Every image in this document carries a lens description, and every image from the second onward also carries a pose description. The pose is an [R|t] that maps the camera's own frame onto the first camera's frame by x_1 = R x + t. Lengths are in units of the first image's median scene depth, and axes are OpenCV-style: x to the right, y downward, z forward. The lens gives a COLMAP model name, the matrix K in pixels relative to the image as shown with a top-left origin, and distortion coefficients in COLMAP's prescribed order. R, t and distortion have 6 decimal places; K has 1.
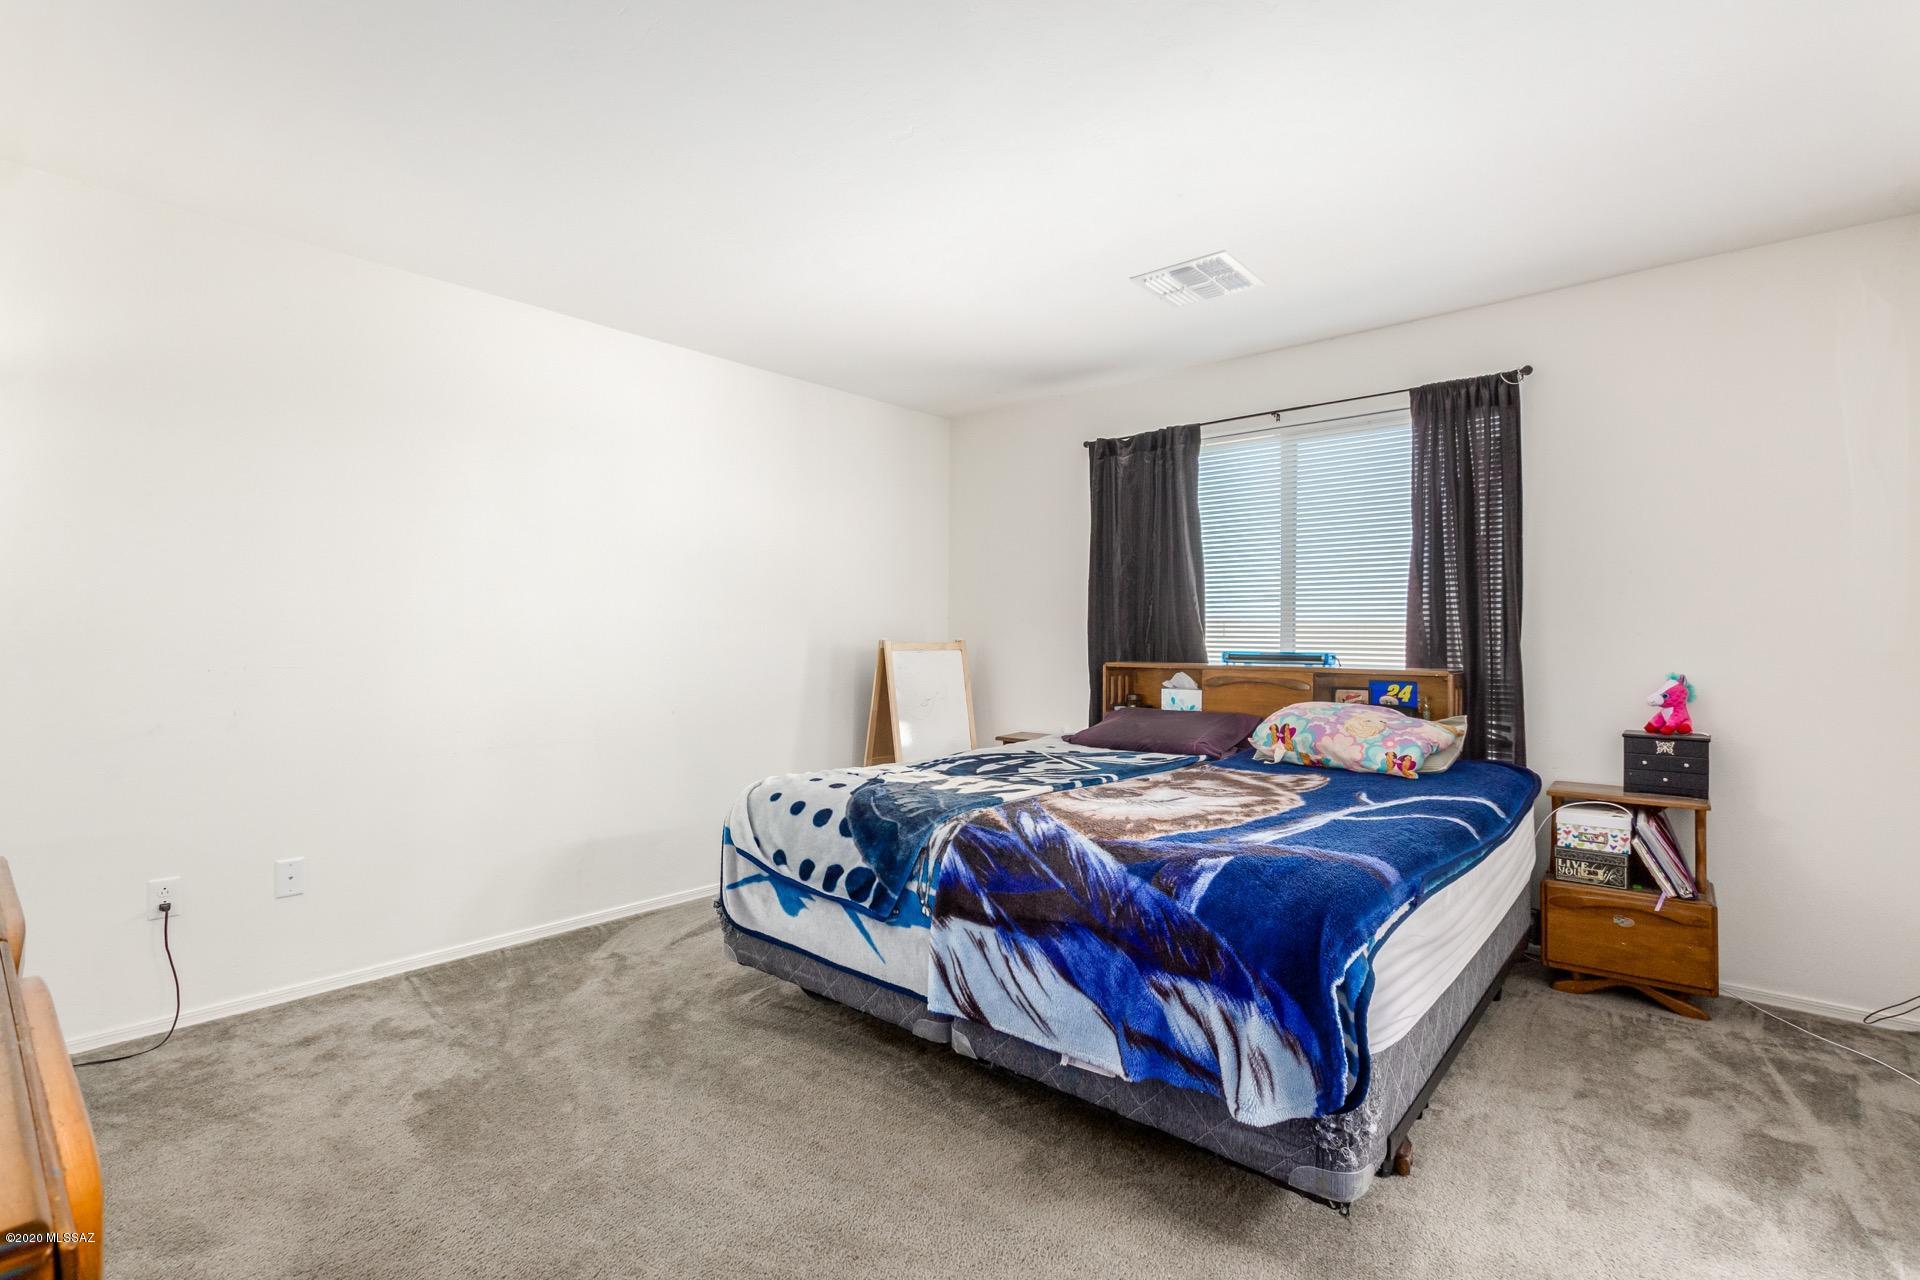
lens RADIAL K [[893.4, 0, 942.0], [0, 893.4, 636.8], [0, 0, 1]] dist [-0.003829, -0.000138]
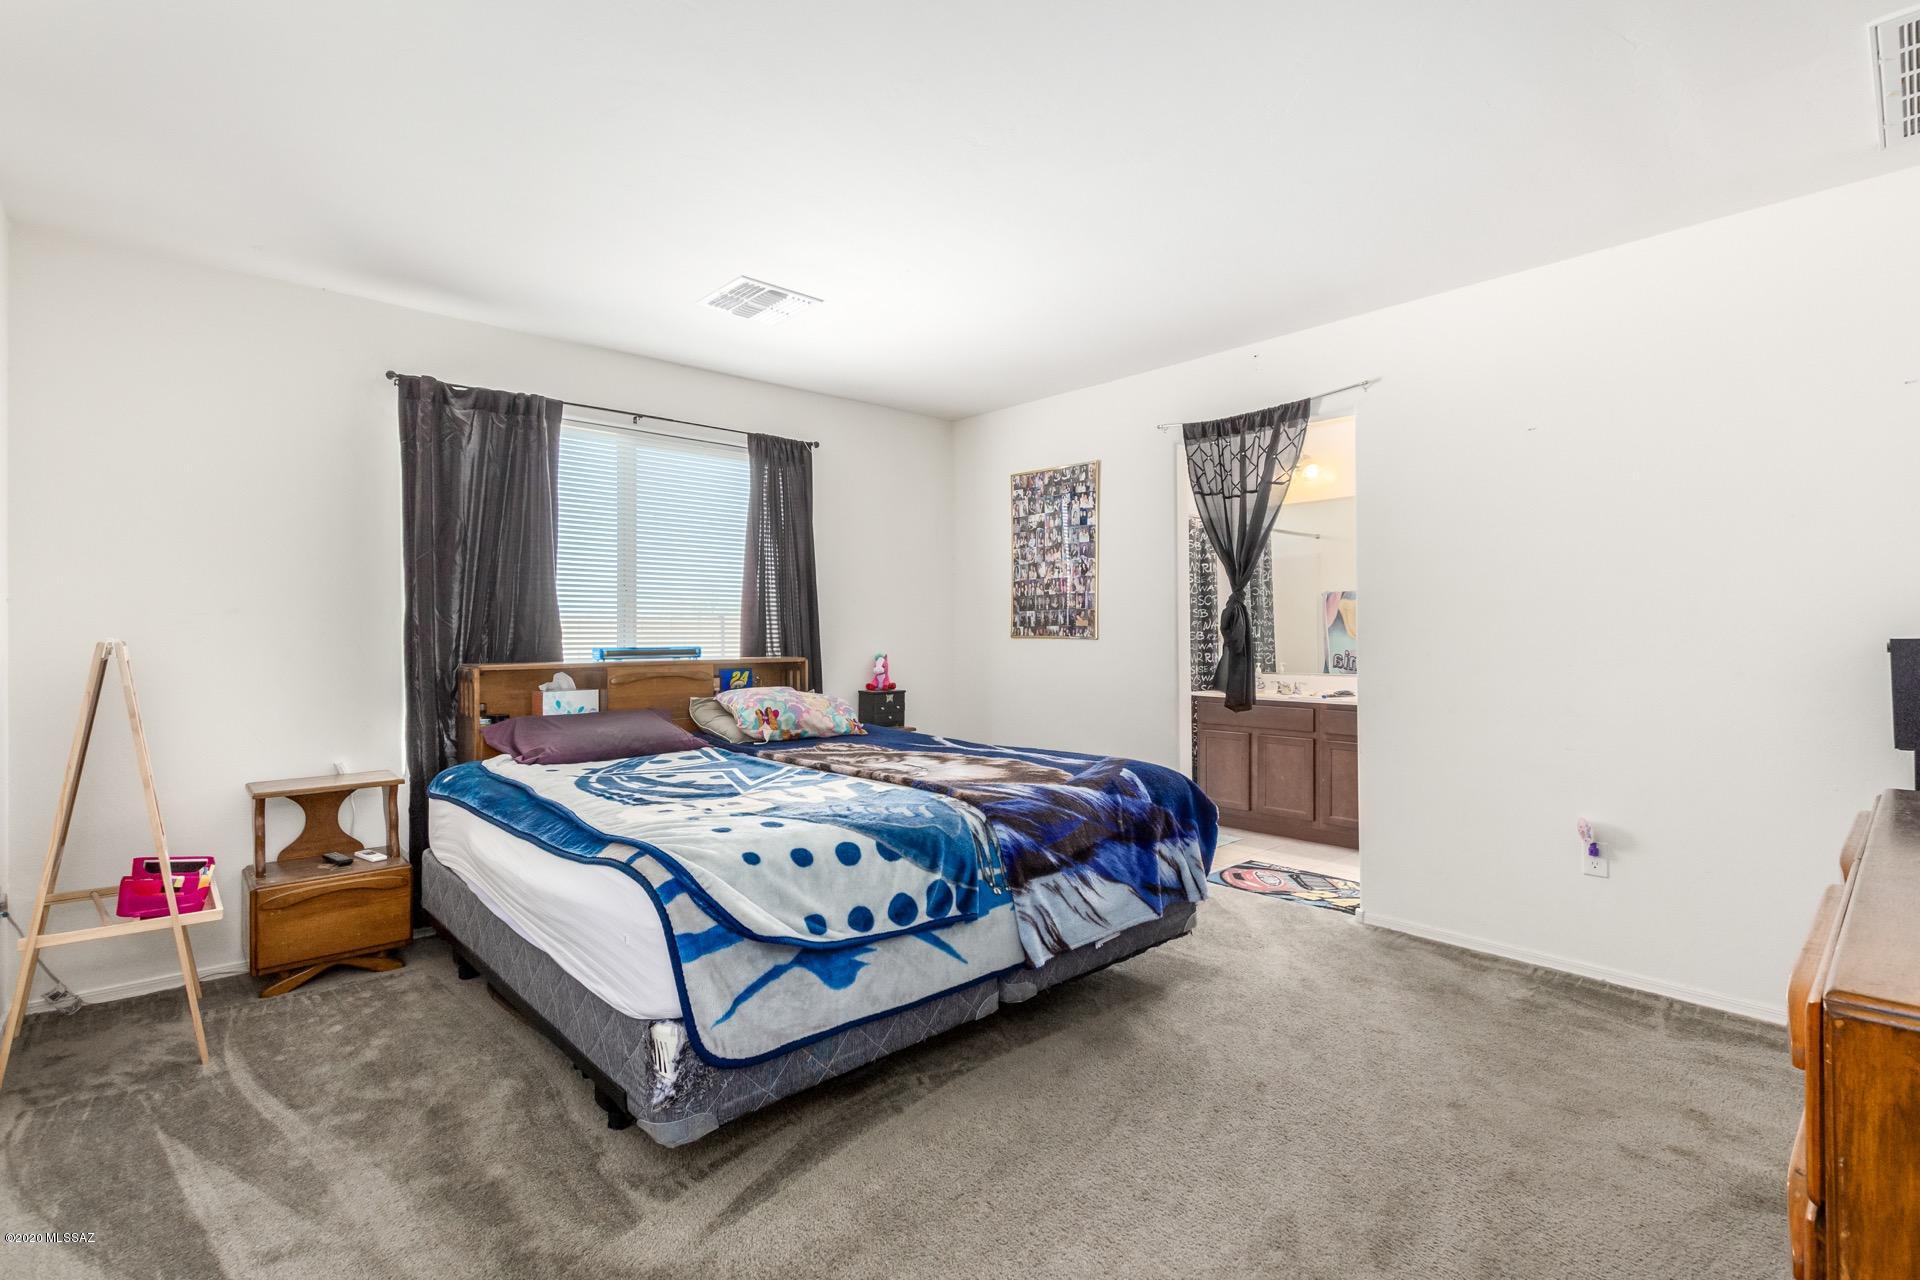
lens RADIAL K [[893.4, 0, 941.2], [0, 893.4, 632.1], [0, 0, 1]] dist [-0.003829, -0.000138]
pose [[0.108428, -0.003517, 0.994098, -0.809656], [0.002890, 0.999991, 0.003223, -0.003630], [-0.994100, 0.002523, 0.108438, 0.711087]]
